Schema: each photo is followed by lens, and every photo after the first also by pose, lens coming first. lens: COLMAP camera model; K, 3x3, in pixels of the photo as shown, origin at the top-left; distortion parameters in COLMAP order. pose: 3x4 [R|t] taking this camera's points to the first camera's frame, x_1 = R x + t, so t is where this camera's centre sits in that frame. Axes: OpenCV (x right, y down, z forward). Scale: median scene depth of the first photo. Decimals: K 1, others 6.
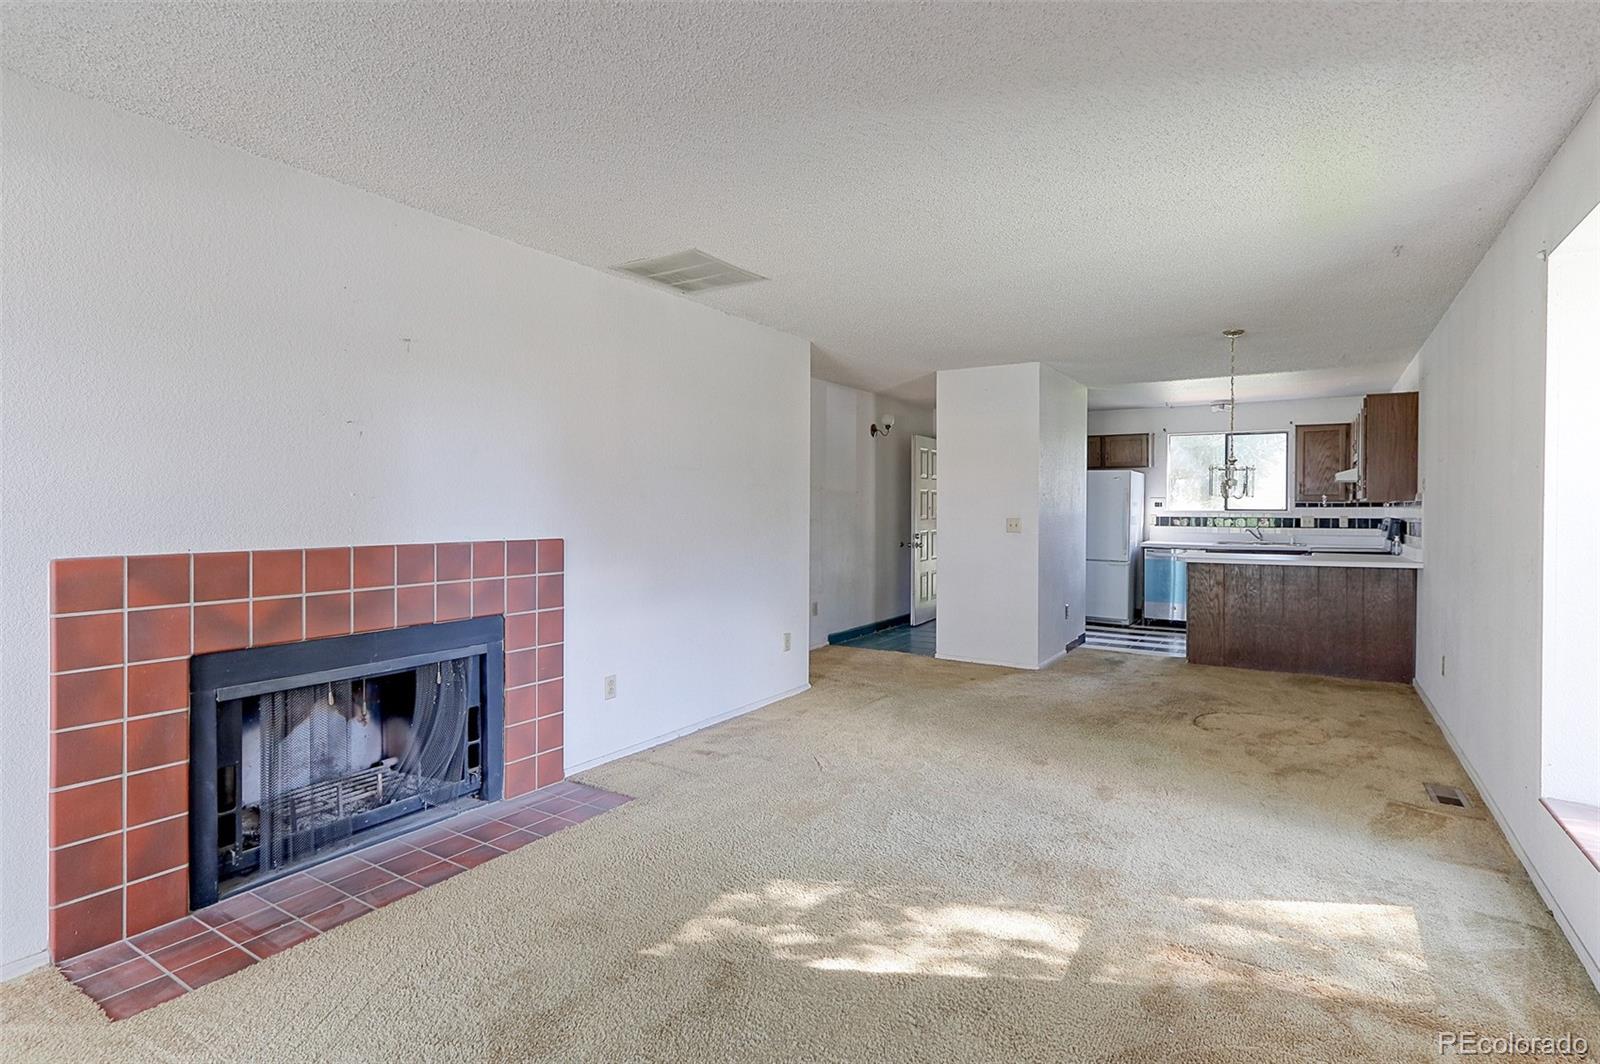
lens RADIAL K [[783.3, 0, 818.7], [0, 783.3, 511.2], [0, 0, 1]] dist [-0.000203, -0.000009]
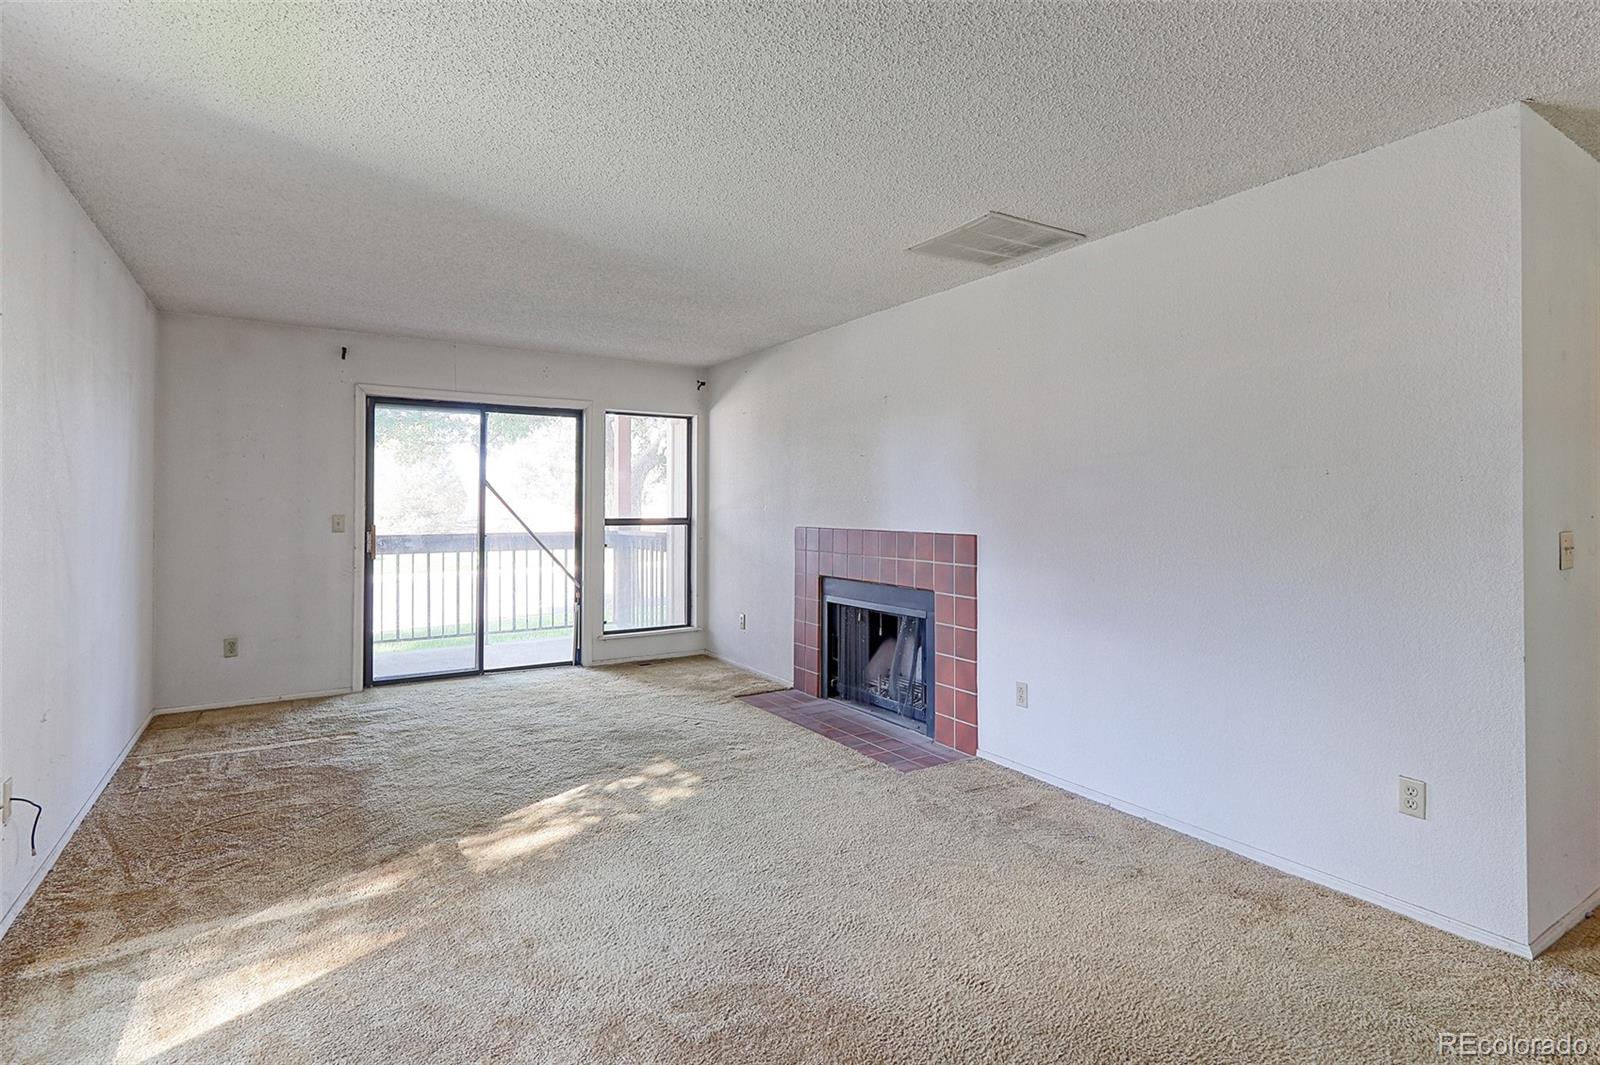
lens RADIAL K [[783.3, 0, 818.7], [0, 783.3, 511.7], [0, 0, 1]] dist [-0.000203, -0.000009]
pose [[-0.399544, -0.001051, -0.916713, 0.433289], [-0.017471, 0.999826, 0.006469, -0.000481], [0.916547, 0.018600, -0.399493, 0.701269]]
